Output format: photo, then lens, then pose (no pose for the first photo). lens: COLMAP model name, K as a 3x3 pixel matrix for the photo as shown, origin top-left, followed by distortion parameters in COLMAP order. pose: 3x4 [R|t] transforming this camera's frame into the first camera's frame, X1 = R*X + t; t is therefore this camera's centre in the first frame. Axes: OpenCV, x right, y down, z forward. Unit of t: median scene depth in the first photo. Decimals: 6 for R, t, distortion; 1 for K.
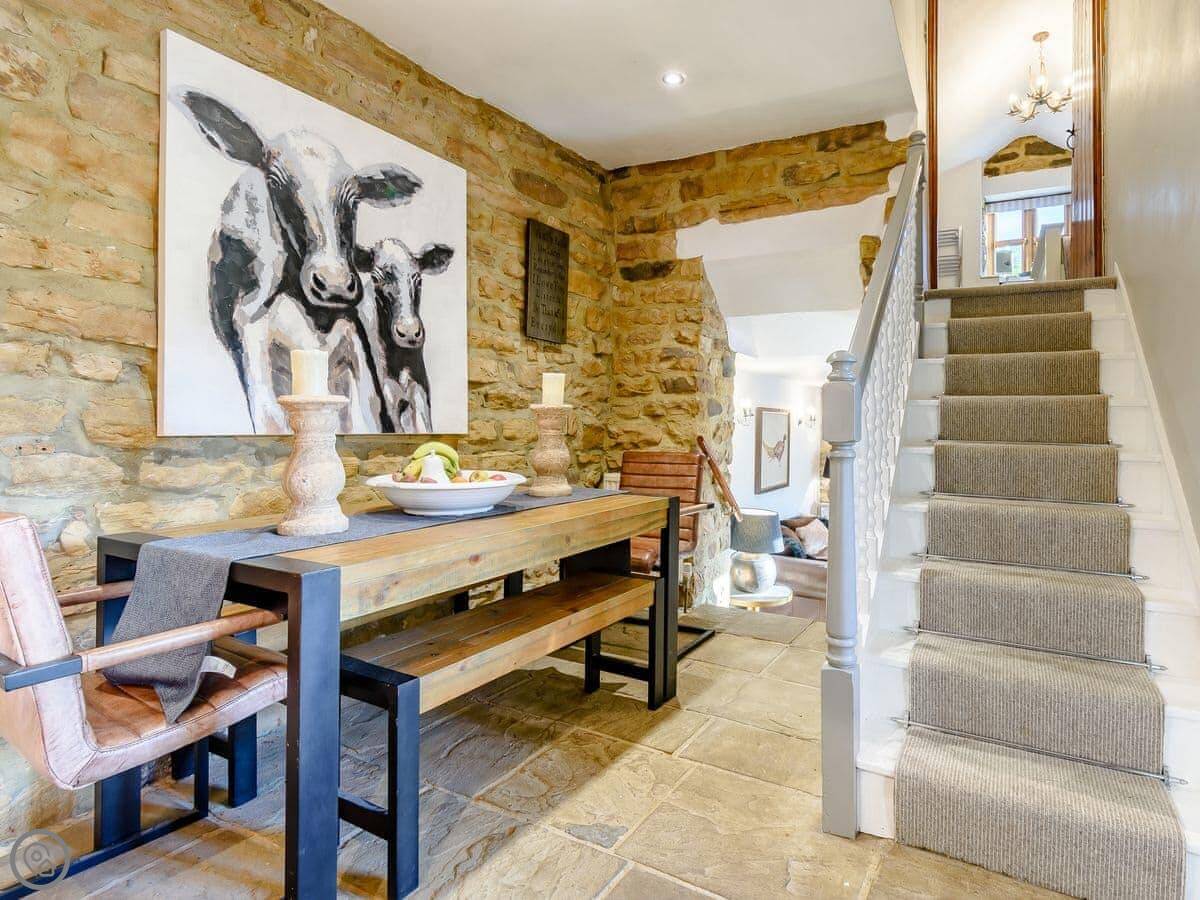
lens RADIAL K [[656.0, 0, 633.3], [0, 656.0, 414.7], [0, 0, 1]] dist [0.002829, -0.001005]
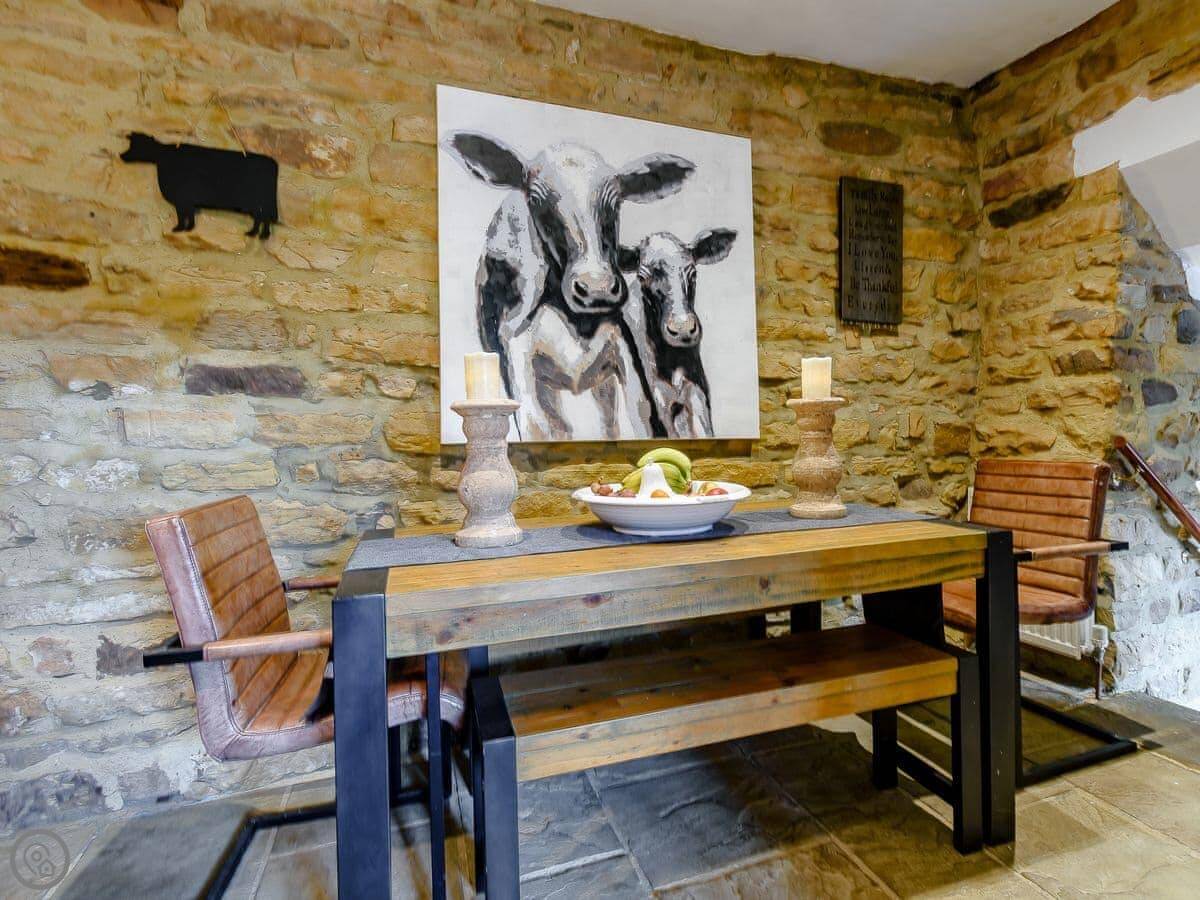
lens RADIAL K [[627.0, 0, 599.8], [0, 627.0, 431.1], [0, 0, 1]] dist [0.002275, 0.001035]
pose [[0.771660, -0.022092, -0.635651, 0.138899], [0.032630, 0.999456, 0.004876, 0.010257], [0.635198, -0.024504, 0.771961, 0.253607]]
